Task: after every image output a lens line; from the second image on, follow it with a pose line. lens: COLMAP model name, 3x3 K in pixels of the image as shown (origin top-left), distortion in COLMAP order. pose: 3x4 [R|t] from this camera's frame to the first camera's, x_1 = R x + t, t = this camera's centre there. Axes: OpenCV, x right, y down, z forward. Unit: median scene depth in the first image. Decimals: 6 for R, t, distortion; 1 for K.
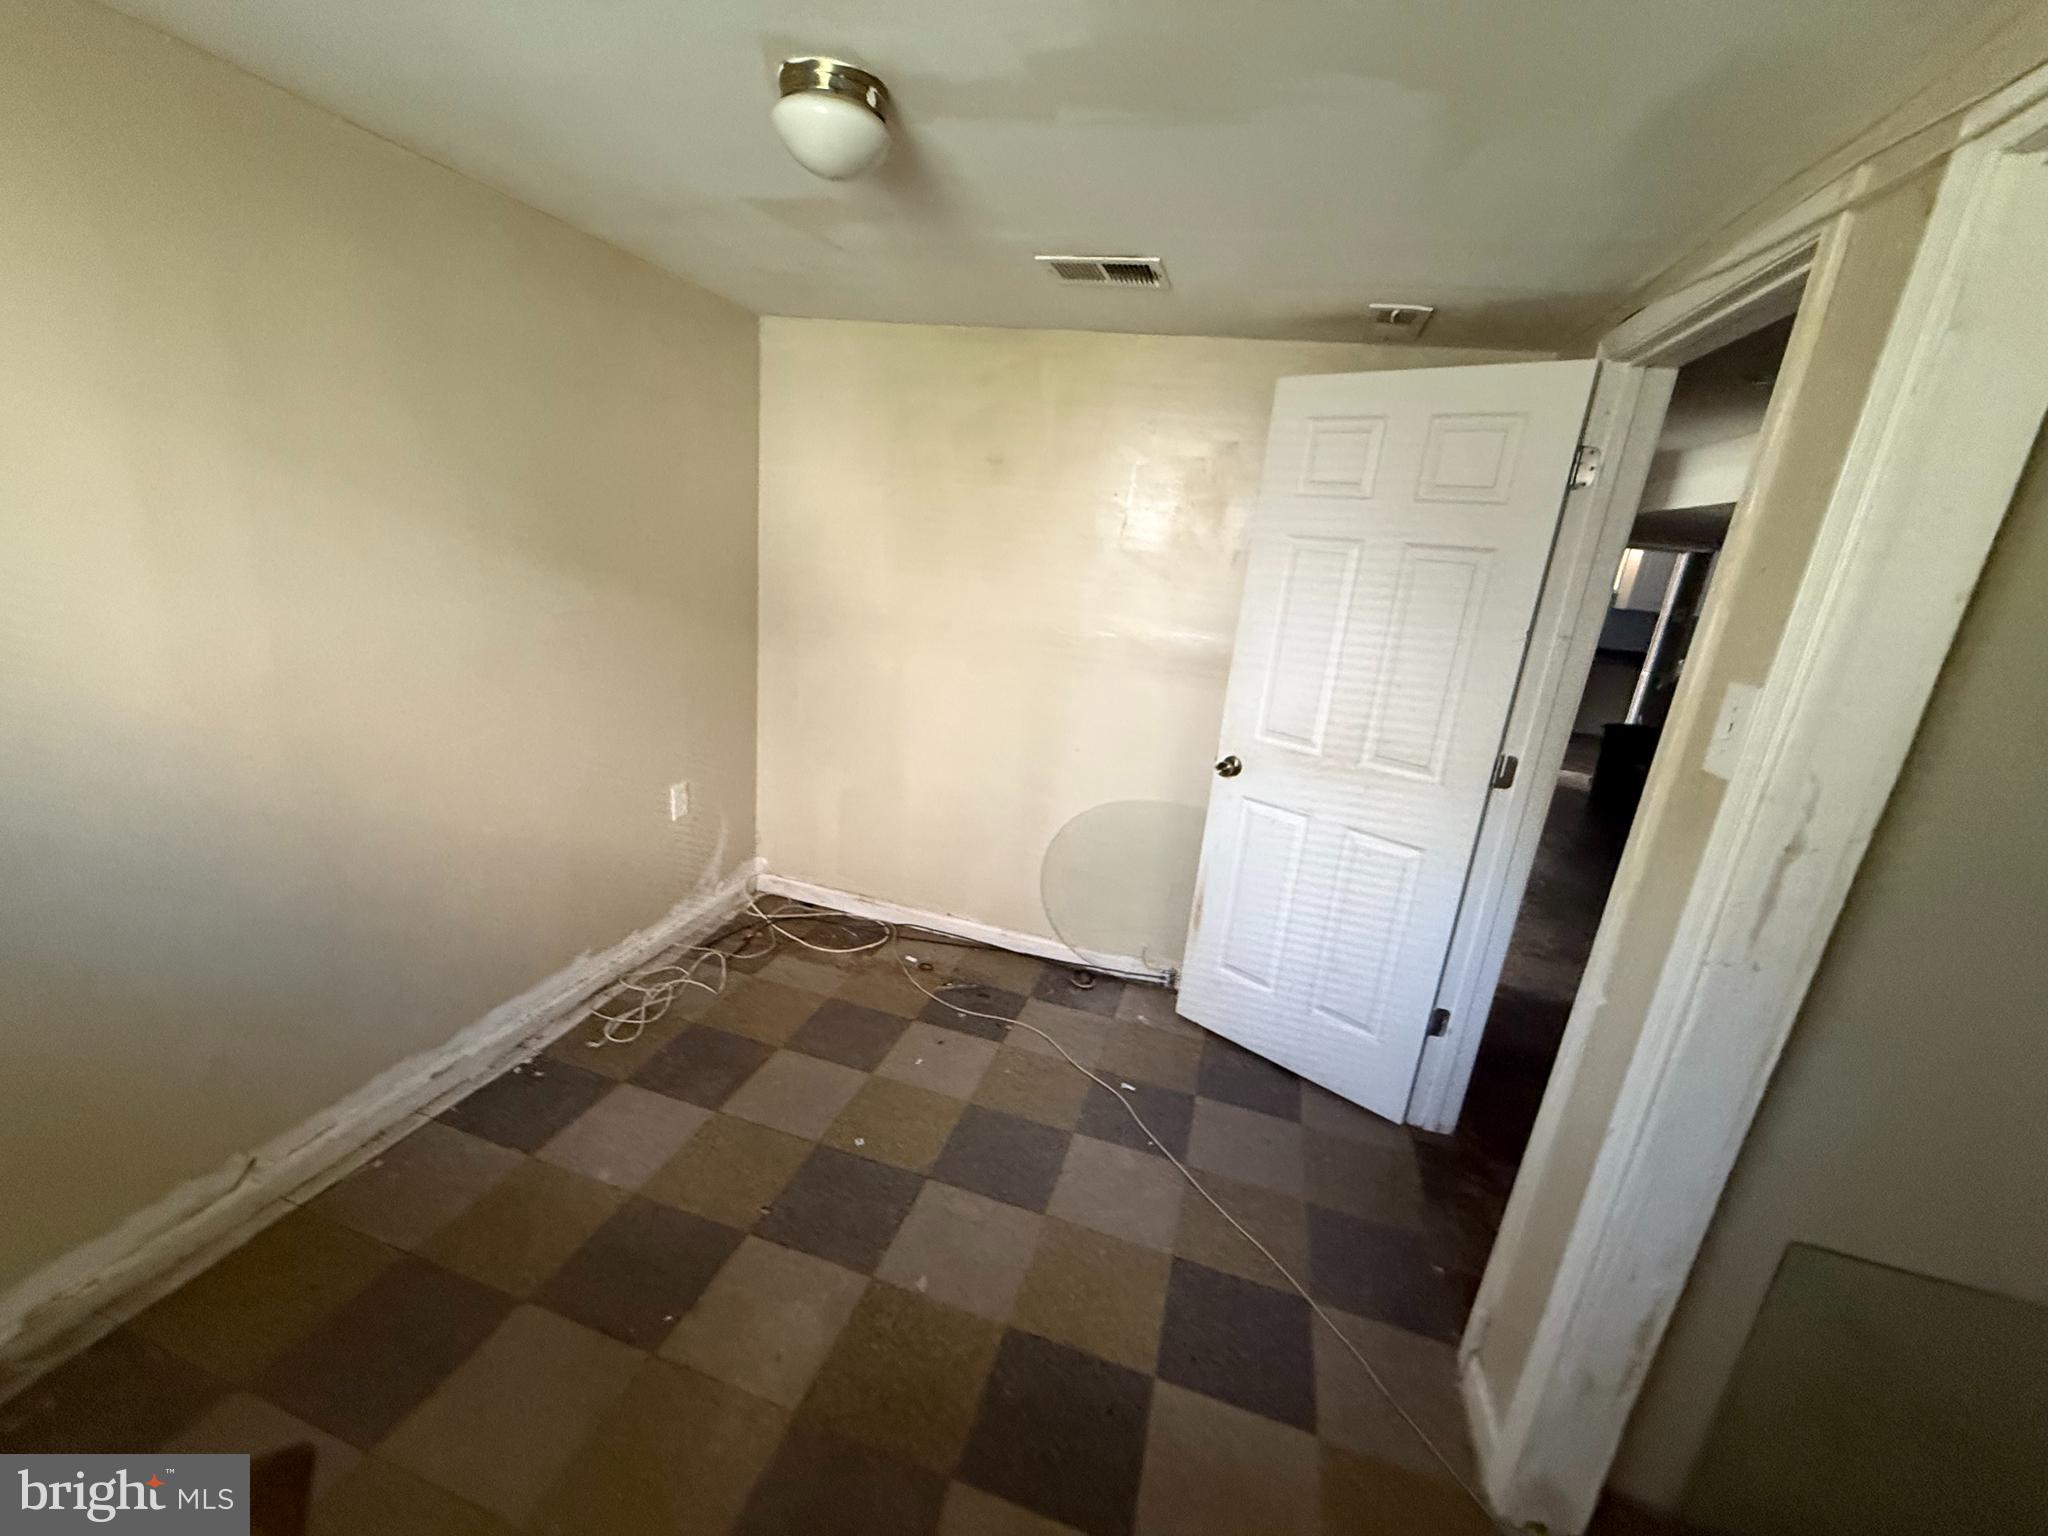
lens RADIAL K [[825.2, 0, 1025.7], [0, 825.2, 763.0], [0, 0, 1]] dist [-0.000138, -0.000079]
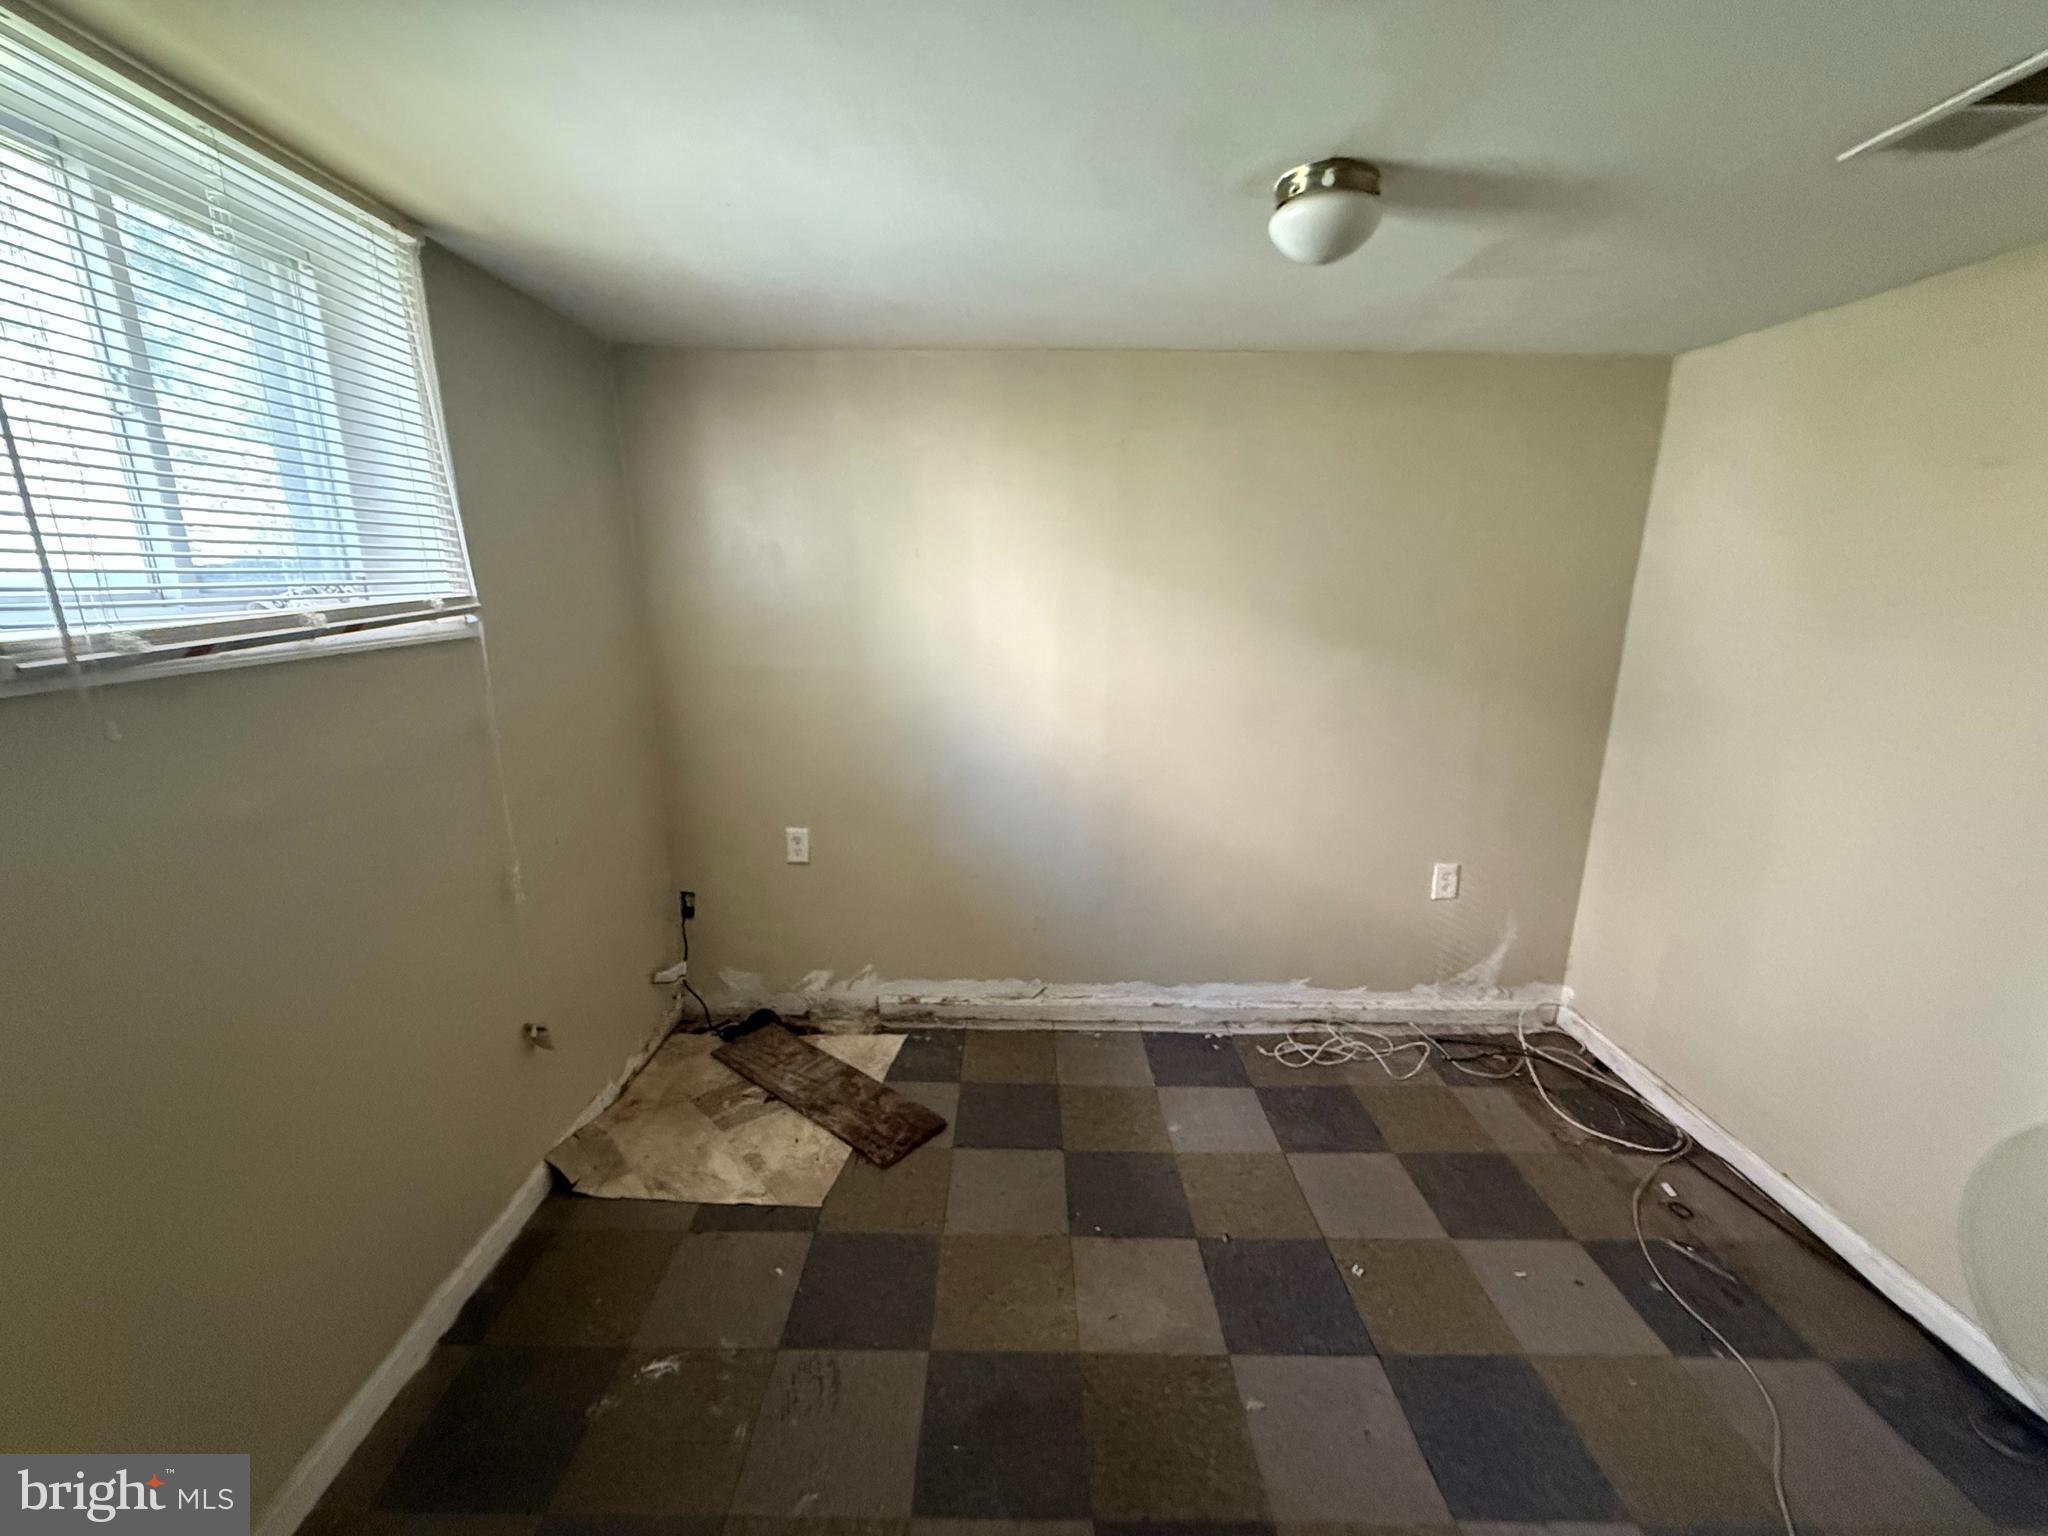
lens RADIAL K [[825.2, 0, 1012.5], [0, 825.2, 764.6], [0, 0, 1]] dist [-0.000138, -0.000079]
pose [[0.290458, 0.126411, -0.948501, 0.398804], [-0.240777, 0.968998, 0.055410, -0.021986], [0.926100, 0.212282, 0.311890, 0.232493]]
